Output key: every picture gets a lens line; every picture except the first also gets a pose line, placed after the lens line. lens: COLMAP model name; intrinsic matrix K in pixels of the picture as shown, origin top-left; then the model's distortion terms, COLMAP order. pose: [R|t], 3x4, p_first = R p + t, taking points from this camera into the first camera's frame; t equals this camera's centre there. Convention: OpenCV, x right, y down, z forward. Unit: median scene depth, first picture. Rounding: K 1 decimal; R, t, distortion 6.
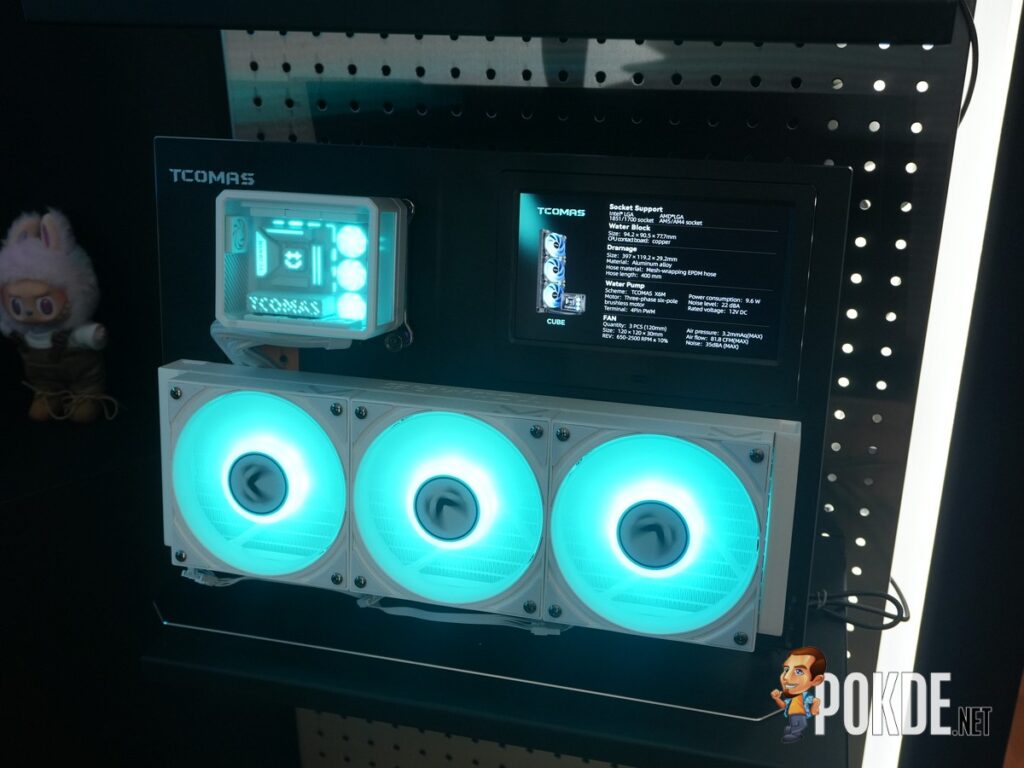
lens RADIAL K [[1122.9, 0, 512.0], [0, 1122.9, 384.0], [0, 0, 1]] dist [0.055254, 0.002702]
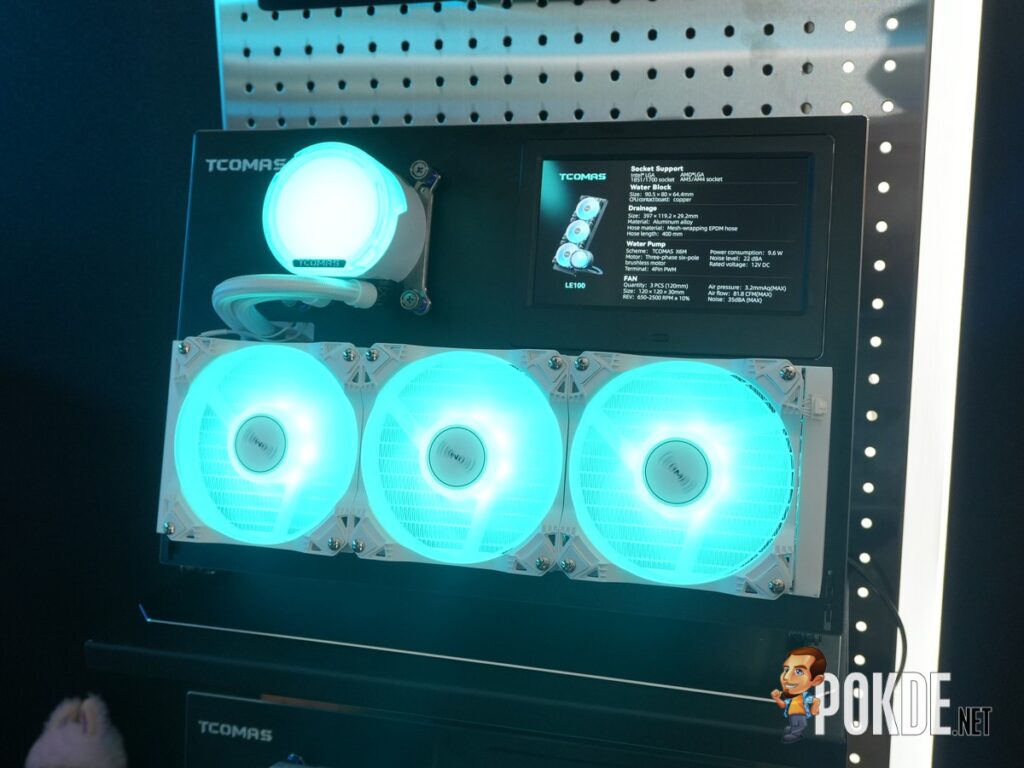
lens RADIAL K [[1122.9, 0, 512.0], [0, 1122.9, 384.0], [0, 0, 1]] dist [0.055254, 0.002702]
pose [[0.999278, 0.027421, -0.026298, 0.011418], [-0.033412, 0.963754, -0.264692, 0.303516], [0.018087, 0.265380, 0.963974, 0.068597]]
